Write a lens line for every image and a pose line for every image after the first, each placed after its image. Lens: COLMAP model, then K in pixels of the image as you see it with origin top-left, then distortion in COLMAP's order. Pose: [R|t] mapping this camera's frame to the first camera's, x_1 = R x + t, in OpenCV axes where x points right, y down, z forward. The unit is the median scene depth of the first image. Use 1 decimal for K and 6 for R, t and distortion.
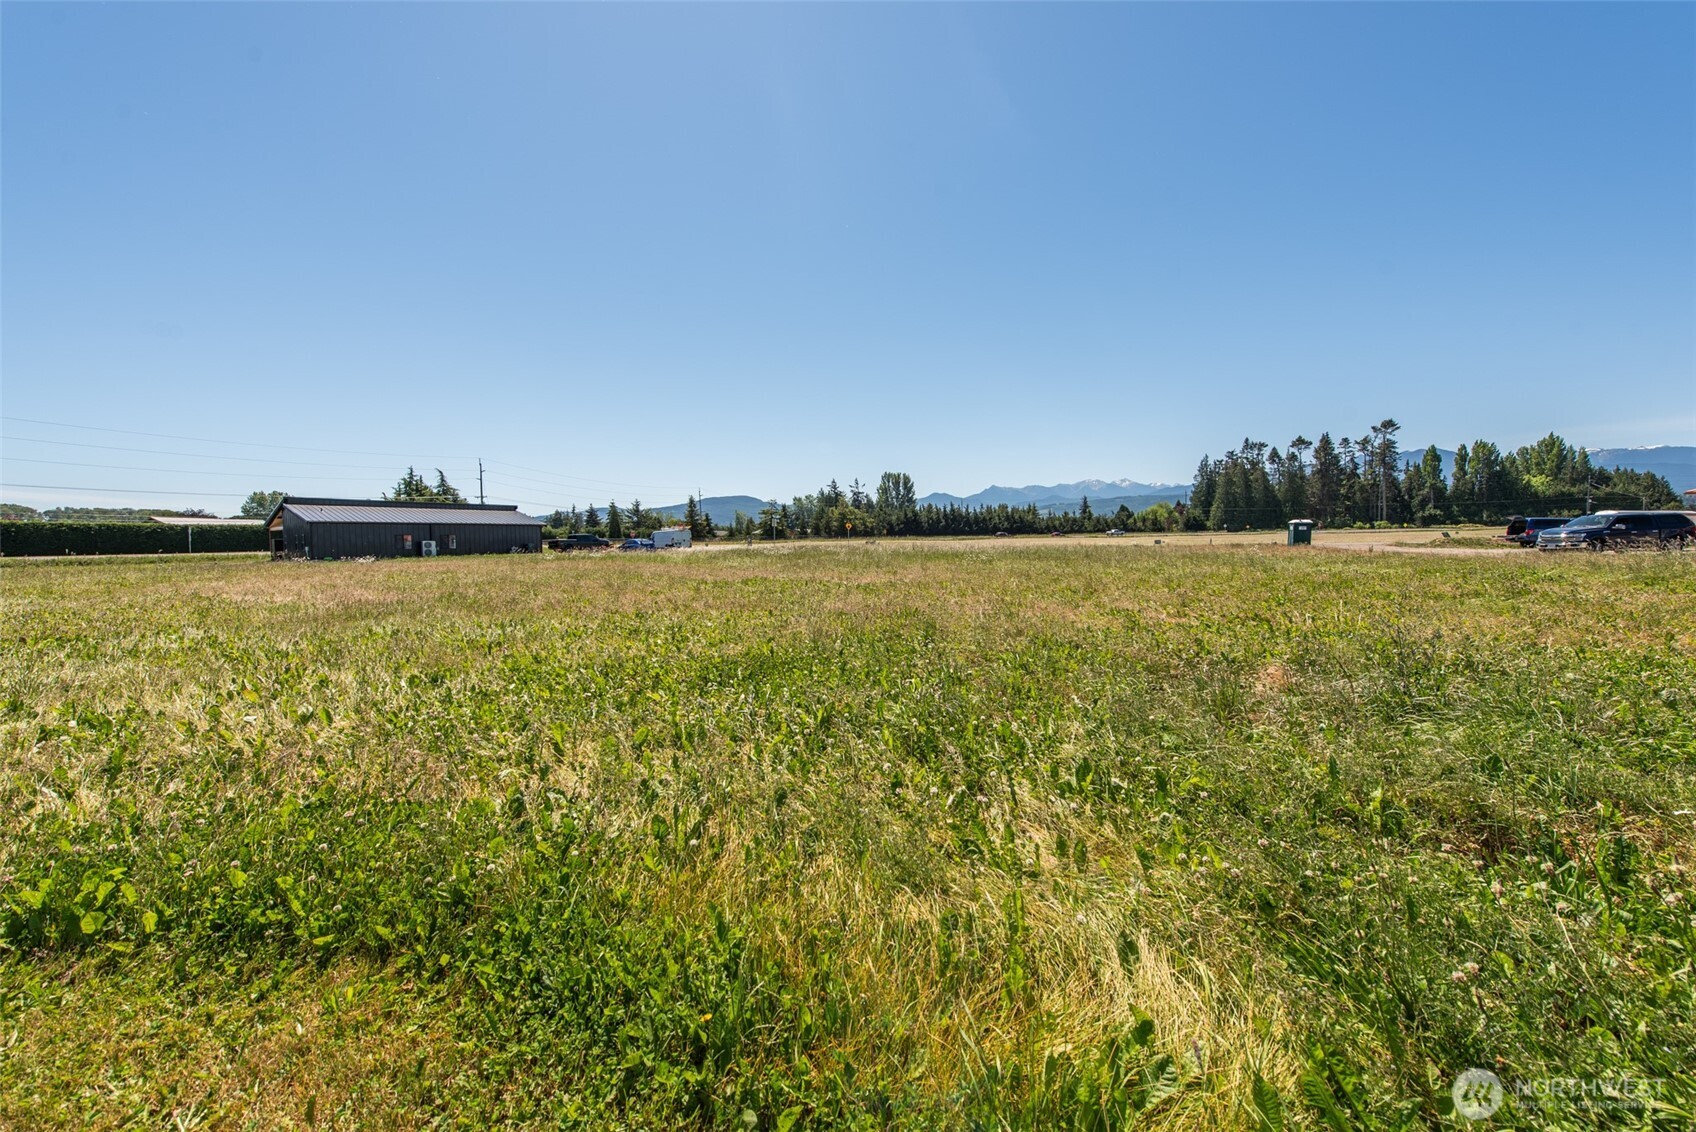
lens RADIAL K [[660.0, 0, 836.5], [0, 660.0, 566.2], [0, 0, 1]] dist [0.013124, -0.003308]
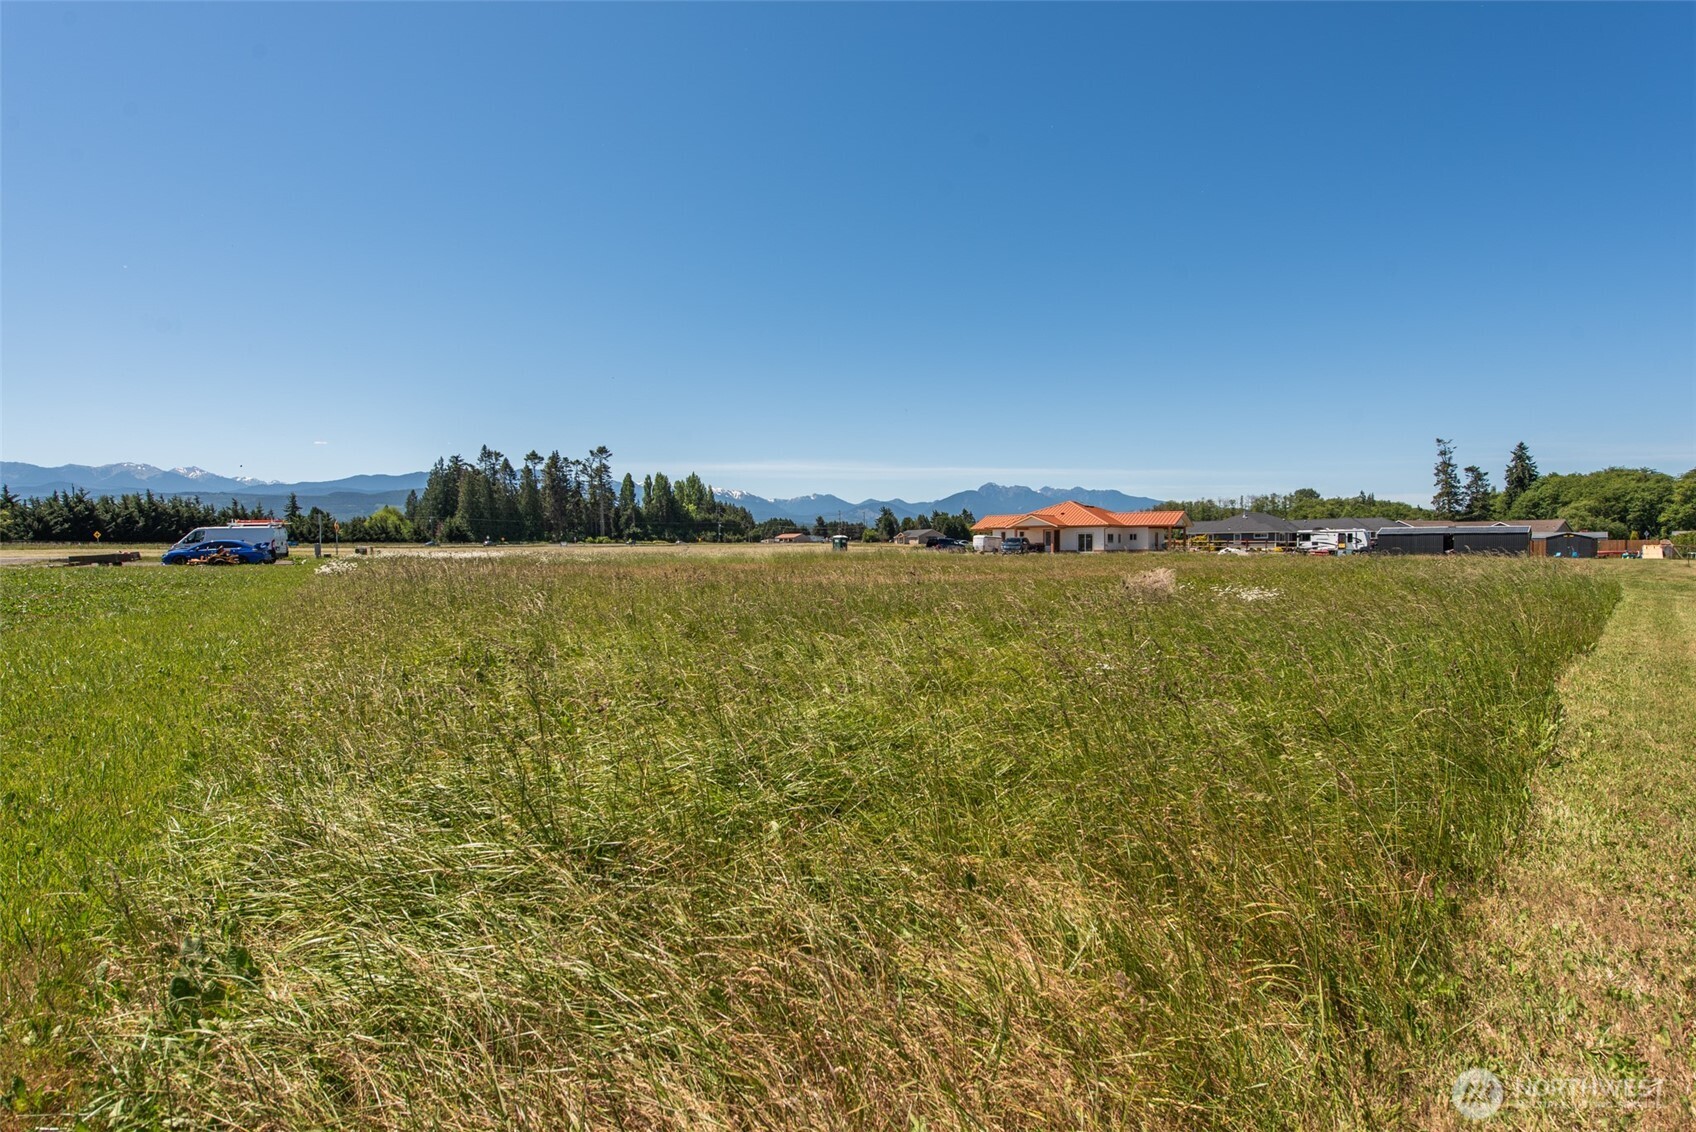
lens RADIAL K [[776.9, 0, 858.5], [0, 776.9, 564.4], [0, 0, 1]] dist [-0.004845, -0.000632]
pose [[0.434972, -0.008762, 0.900402, -0.168461], [0.032323, 0.999460, -0.005889, 0.001054], [-0.899864, 0.031665, 0.435020, 0.045068]]
